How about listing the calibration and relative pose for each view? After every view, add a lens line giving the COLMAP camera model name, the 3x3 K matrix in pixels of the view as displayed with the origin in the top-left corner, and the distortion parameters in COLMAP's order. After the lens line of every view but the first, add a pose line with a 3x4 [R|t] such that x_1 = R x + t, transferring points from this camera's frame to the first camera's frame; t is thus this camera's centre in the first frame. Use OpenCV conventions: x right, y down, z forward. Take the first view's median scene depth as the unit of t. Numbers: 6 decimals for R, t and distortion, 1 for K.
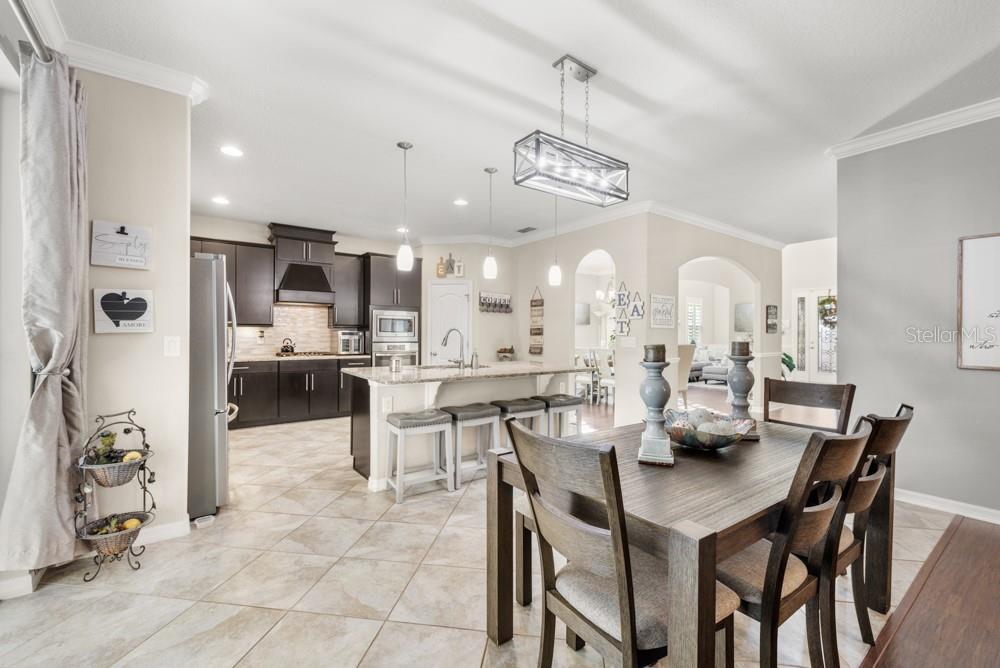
lens RADIAL K [[431.5, 0, 497.4], [0, 431.5, 341.0], [0, 0, 1]] dist [0.001649, -0.000148]
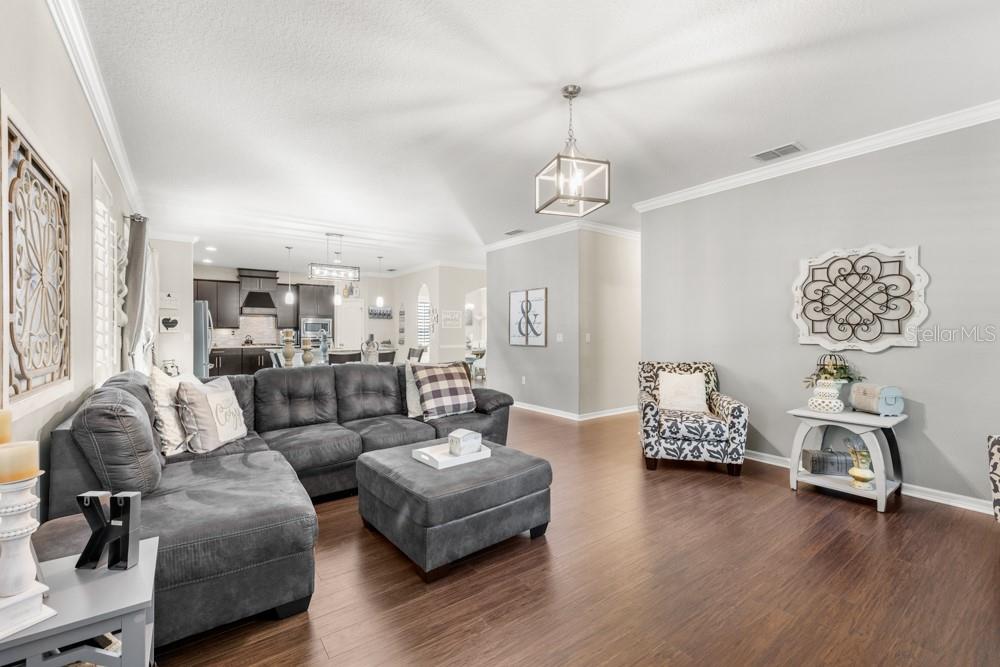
lens RADIAL K [[419.1, 0, 500.0], [0, 419.1, 333.5], [0, 0, 1]] dist [-0.022124, 0.000002]
pose [[0.999681, -0.004525, 0.024852, 0.467256], [0.004864, 0.999896, -0.013573, 0.014424], [-0.024788, 0.013690, 0.999599, -0.667585]]
